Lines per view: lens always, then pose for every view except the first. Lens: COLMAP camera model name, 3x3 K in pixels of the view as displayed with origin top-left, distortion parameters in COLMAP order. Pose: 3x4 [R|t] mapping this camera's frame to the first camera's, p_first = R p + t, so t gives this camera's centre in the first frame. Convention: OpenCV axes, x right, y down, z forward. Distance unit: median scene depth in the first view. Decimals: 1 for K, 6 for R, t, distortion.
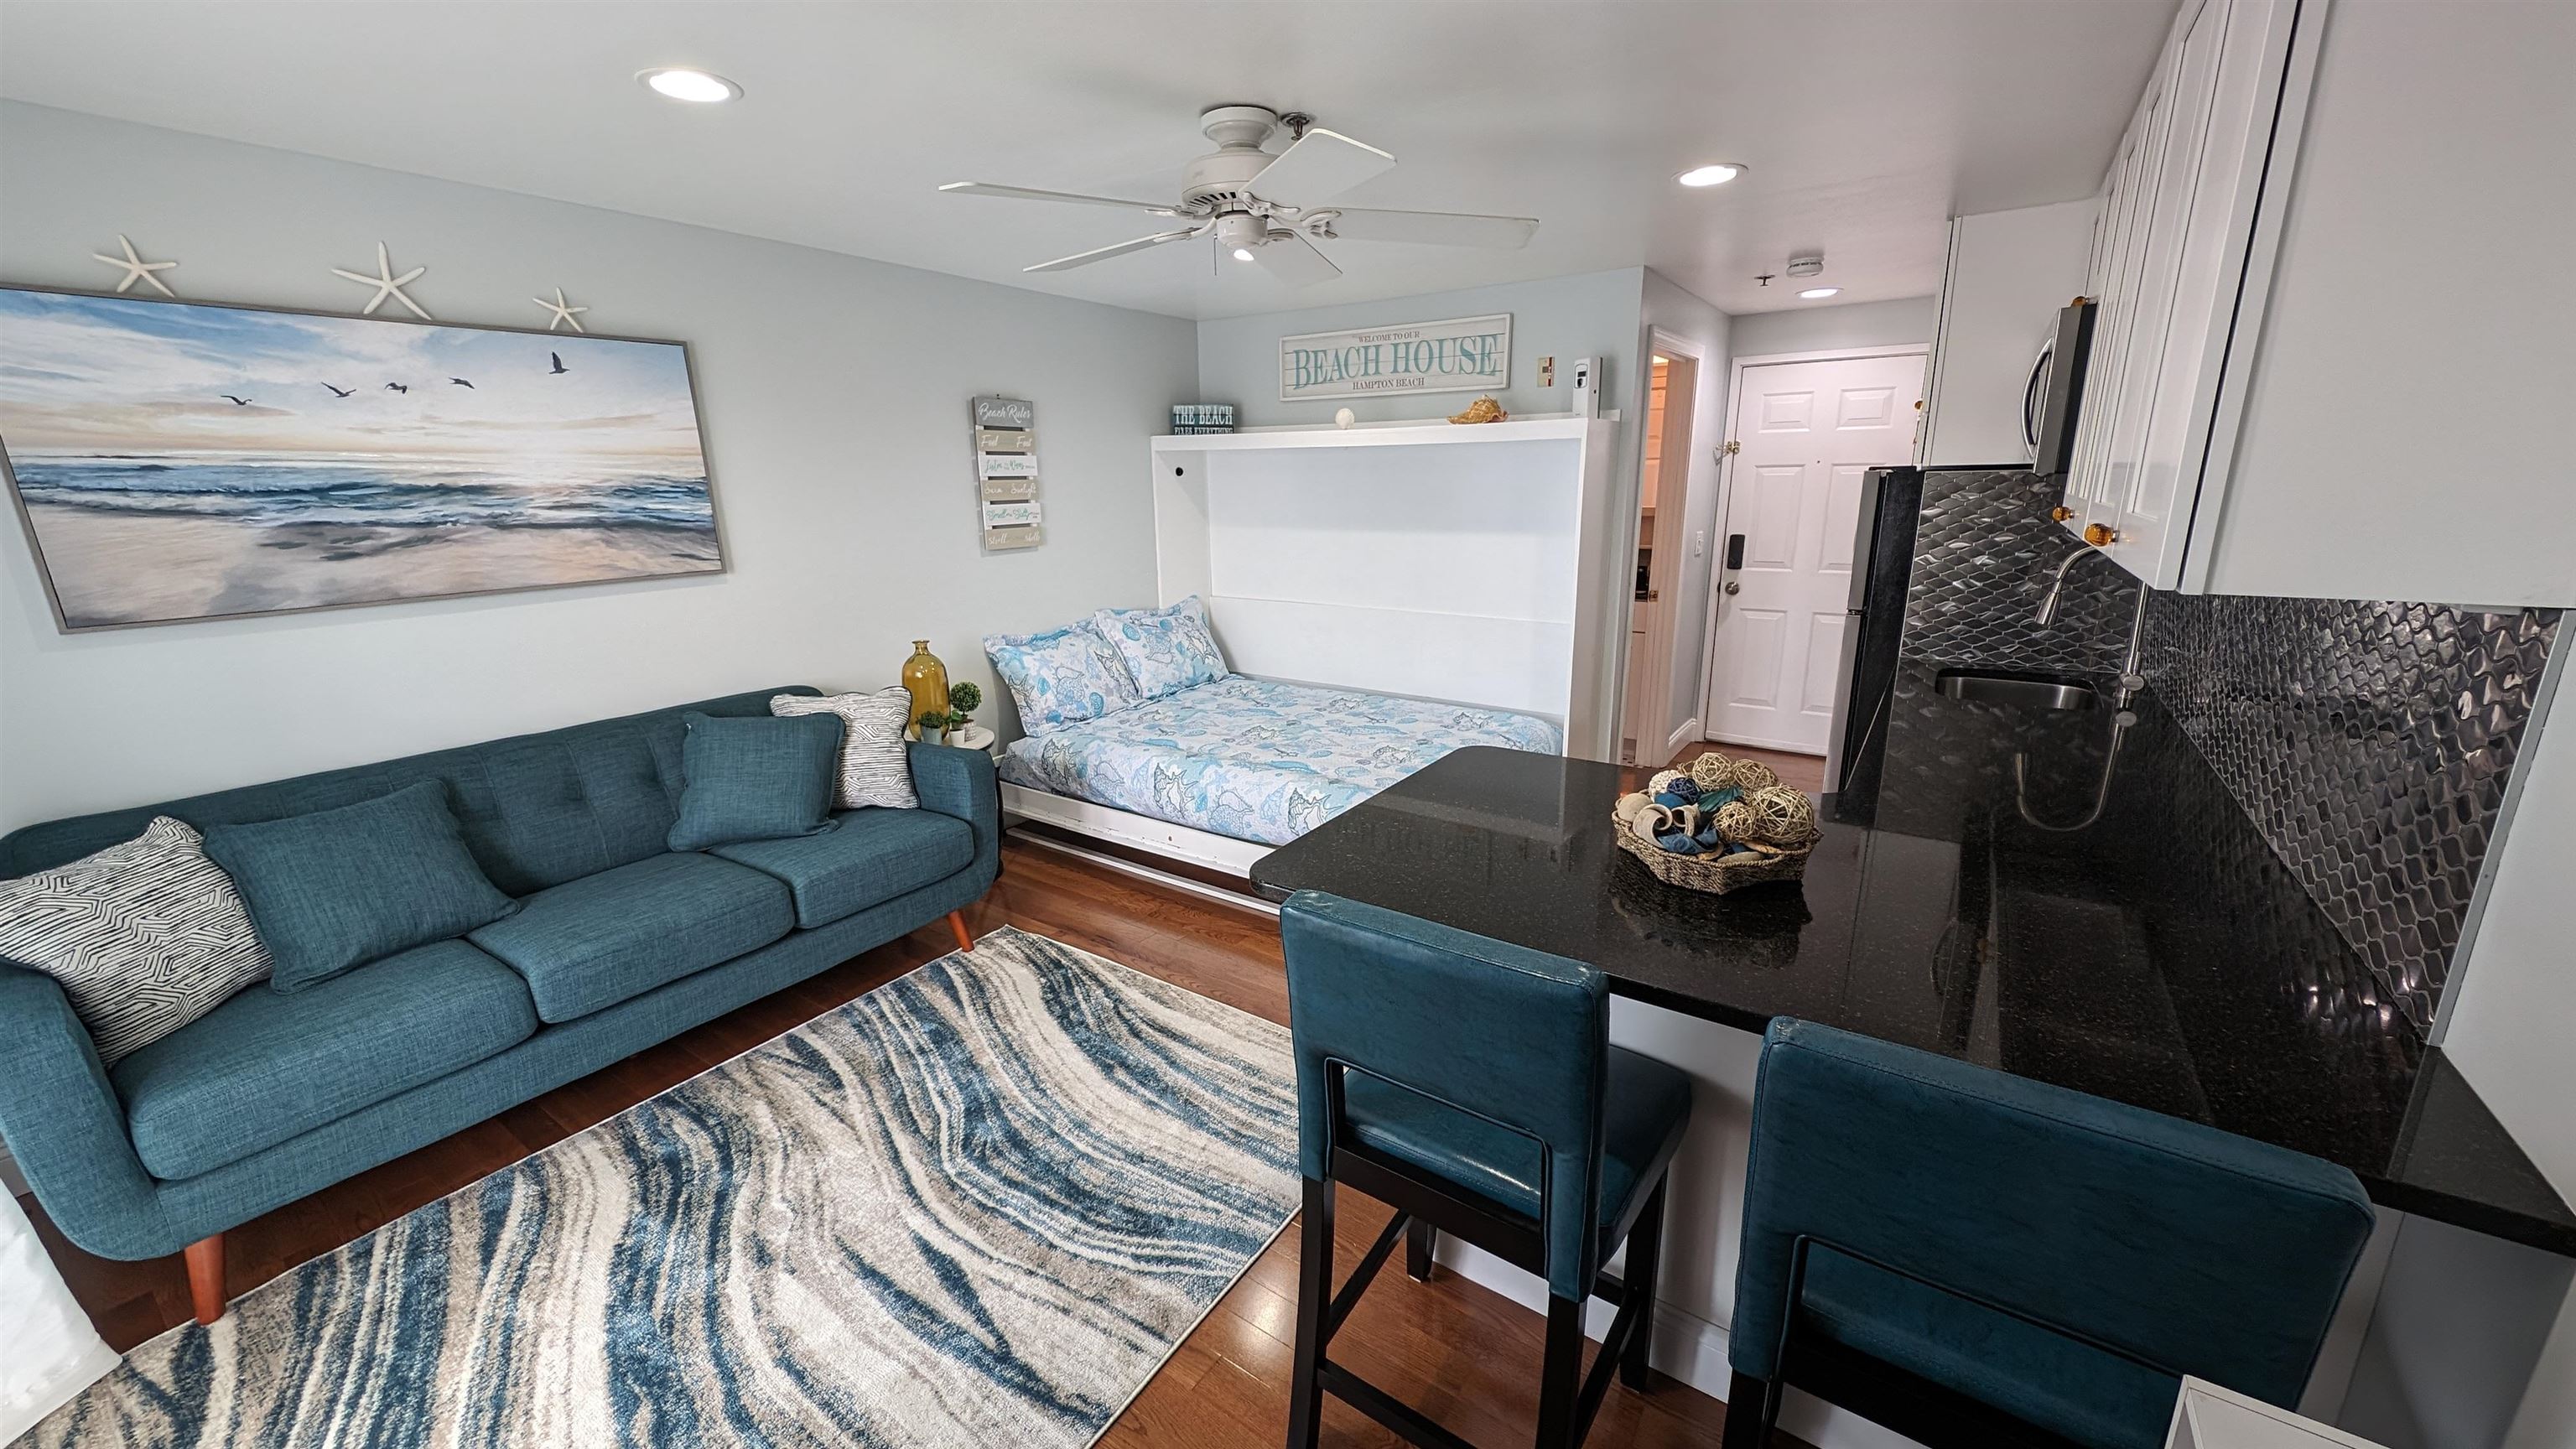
lens RADIAL K [[965.3, 0, 1295.7], [0, 965.3, 717.7], [0, 0, 1]] dist [0.001366, -0.000438]
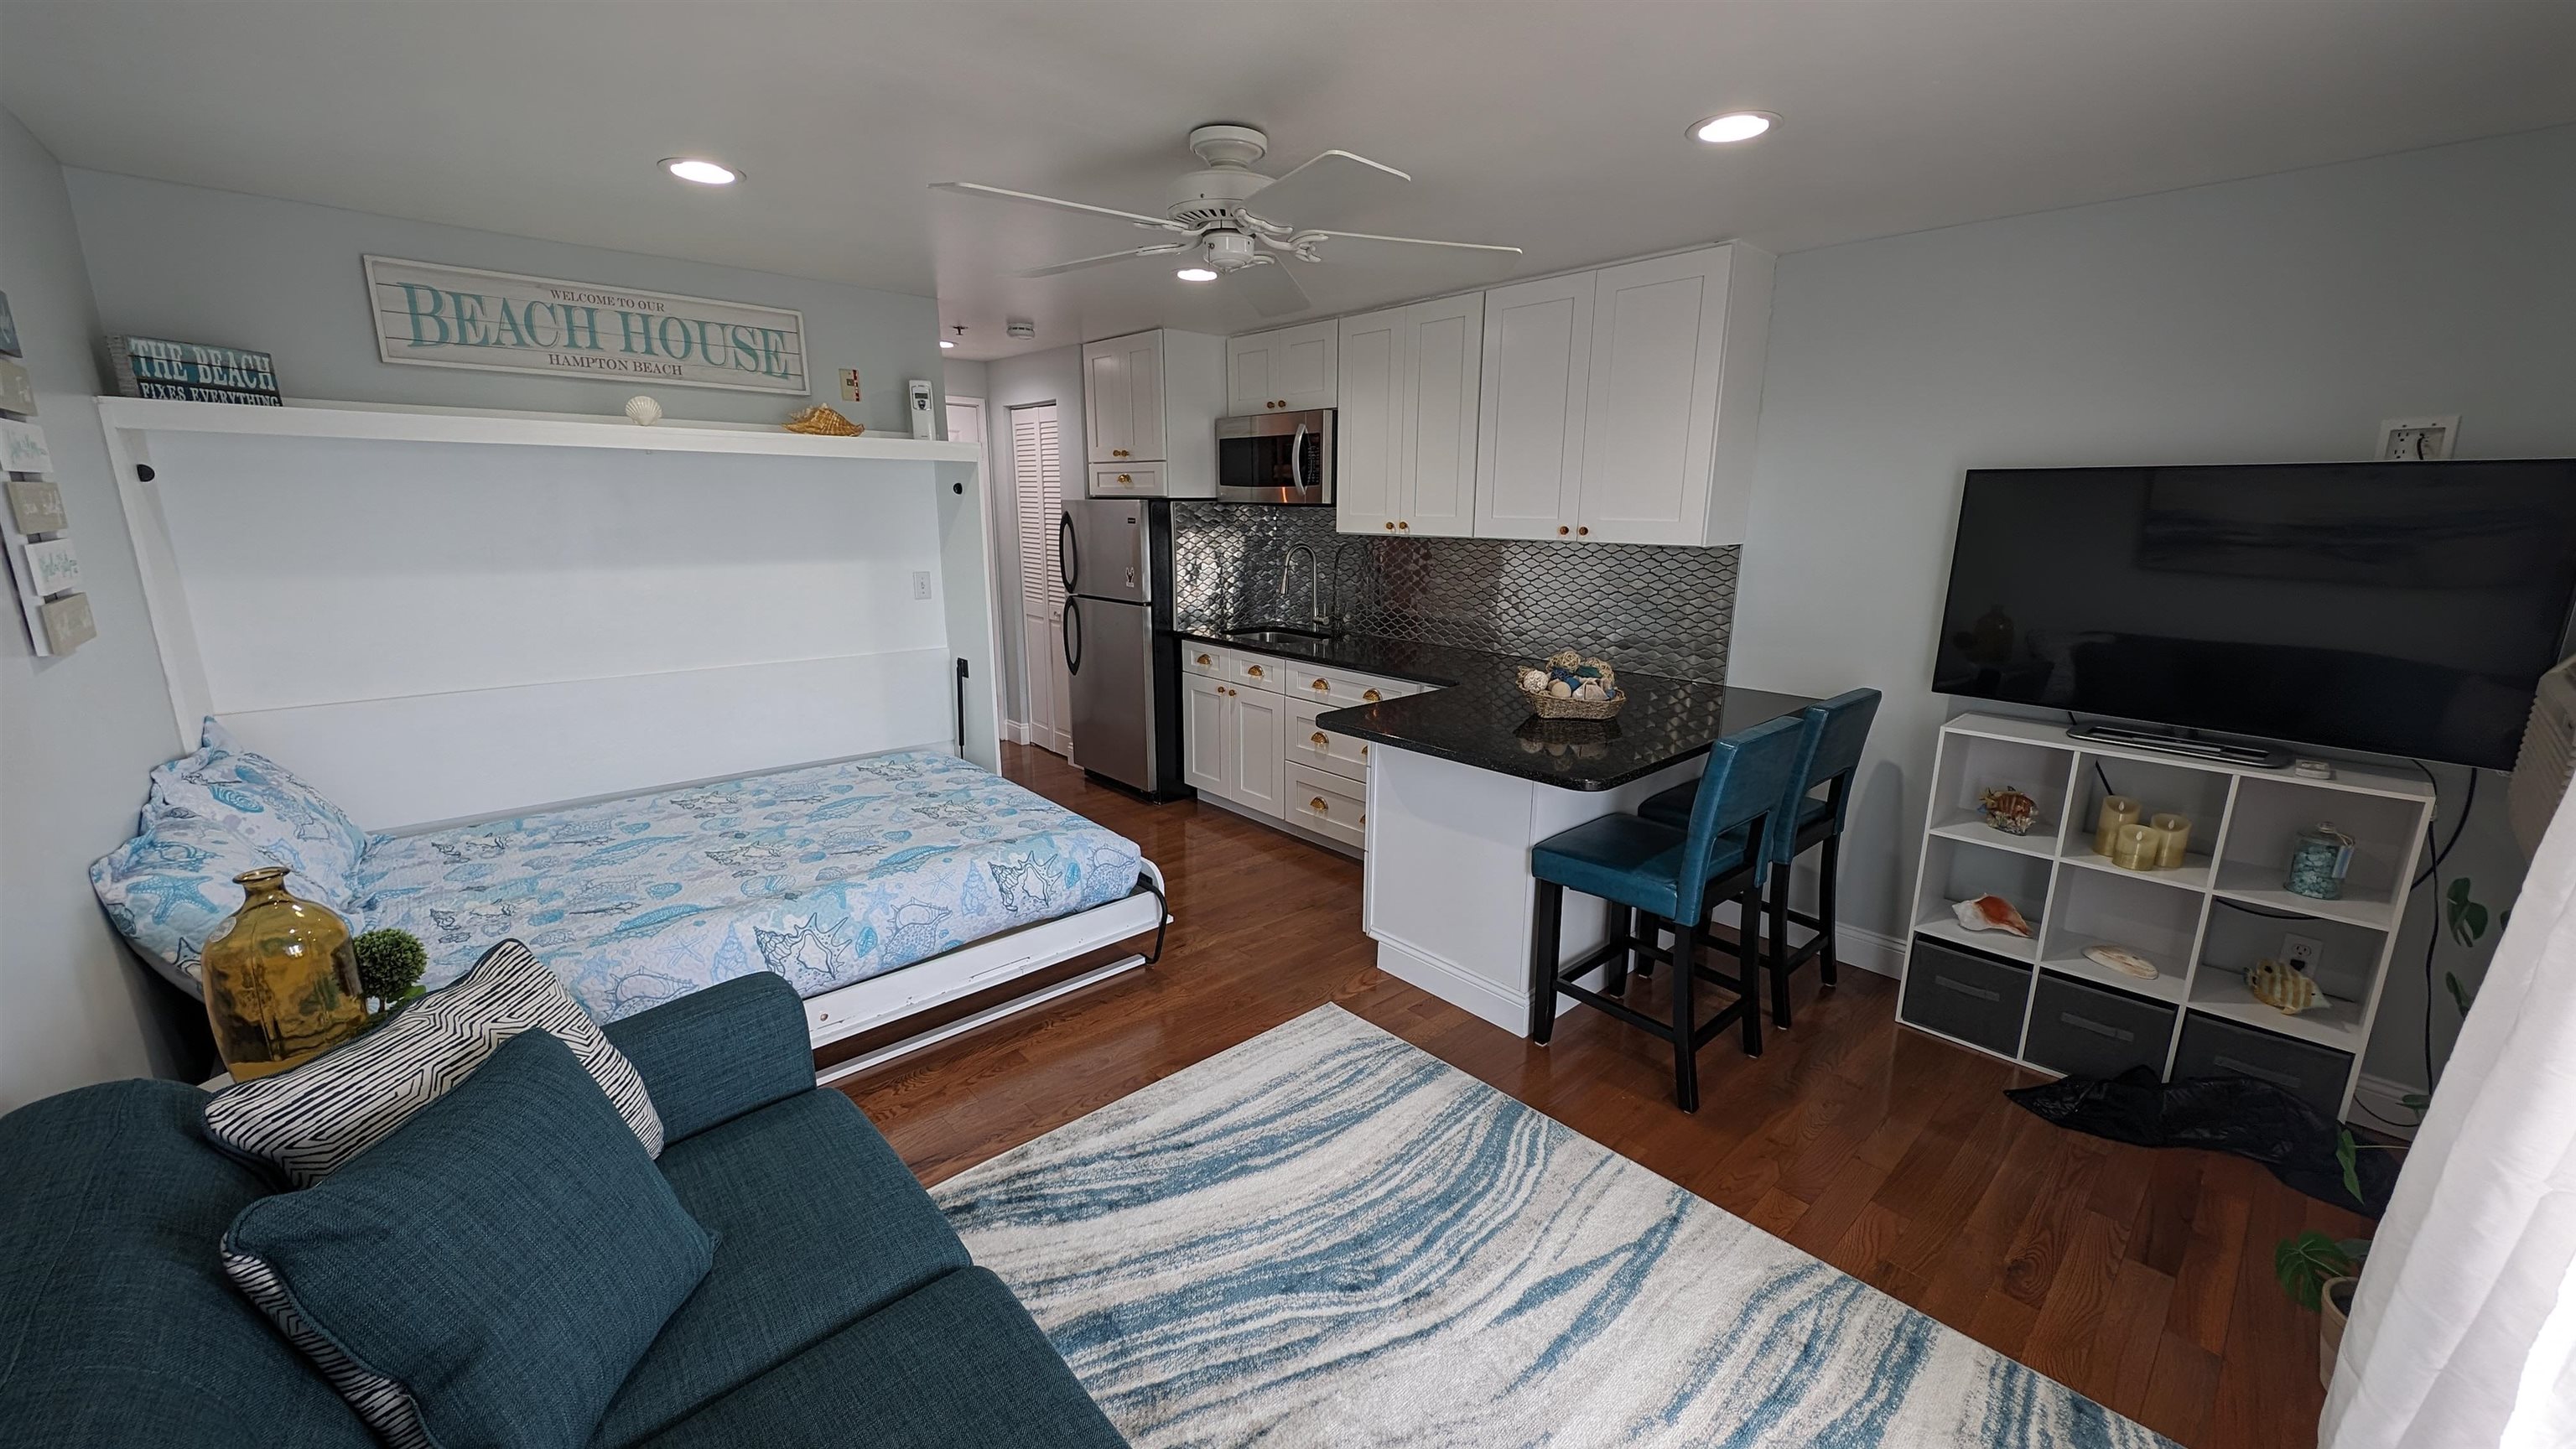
lens RADIAL K [[965.3, 0, 1295.7], [0, 965.3, 717.7], [0, 0, 1]] dist [0.001366, -0.000438]
pose [[0.224823, -0.198173, 0.954035, -0.884847], [0.226704, 0.962870, 0.146584, -0.136707], [-0.947660, 0.183327, 0.261402, 0.625111]]
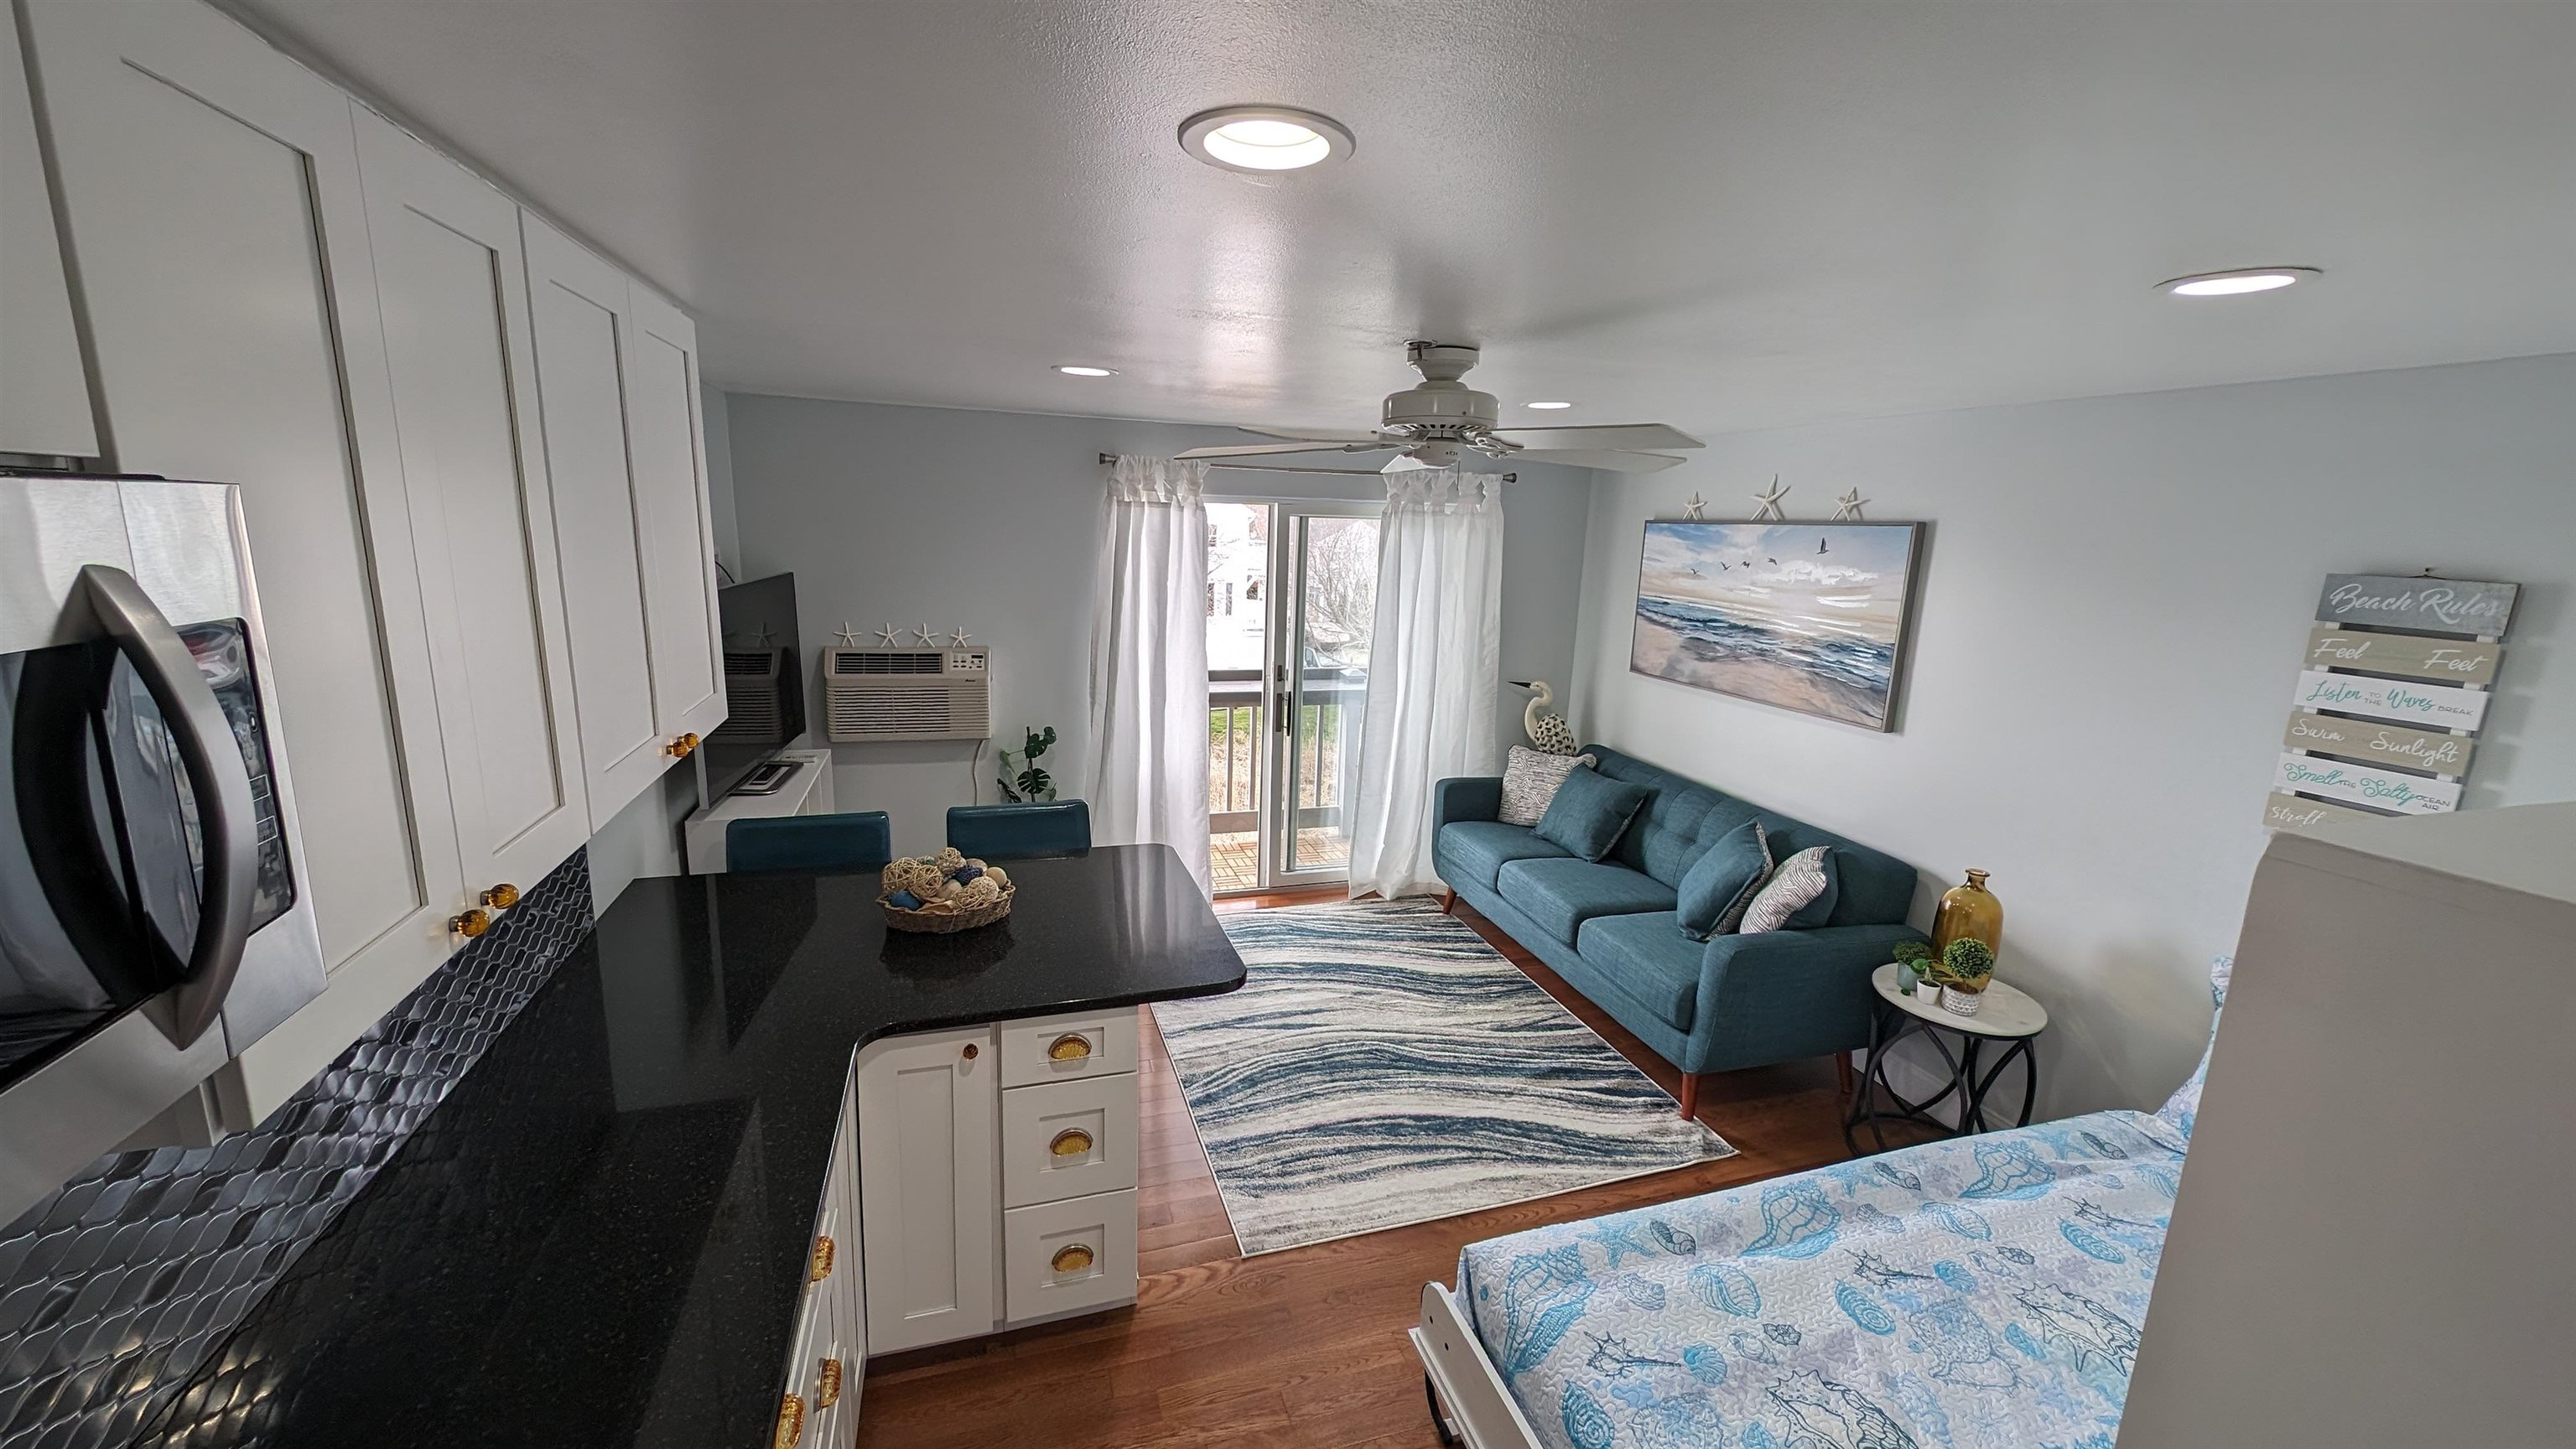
lens RADIAL K [[965.3, 0, 1295.7], [0, 965.3, 717.7], [0, 0, 1]] dist [0.001366, -0.000438]
pose [[-0.615429, 0.149514, -0.773881, 0.728852], [-0.218766, 0.910864, 0.349954, -0.465940], [0.757224, 0.384671, -0.527864, 1.266450]]
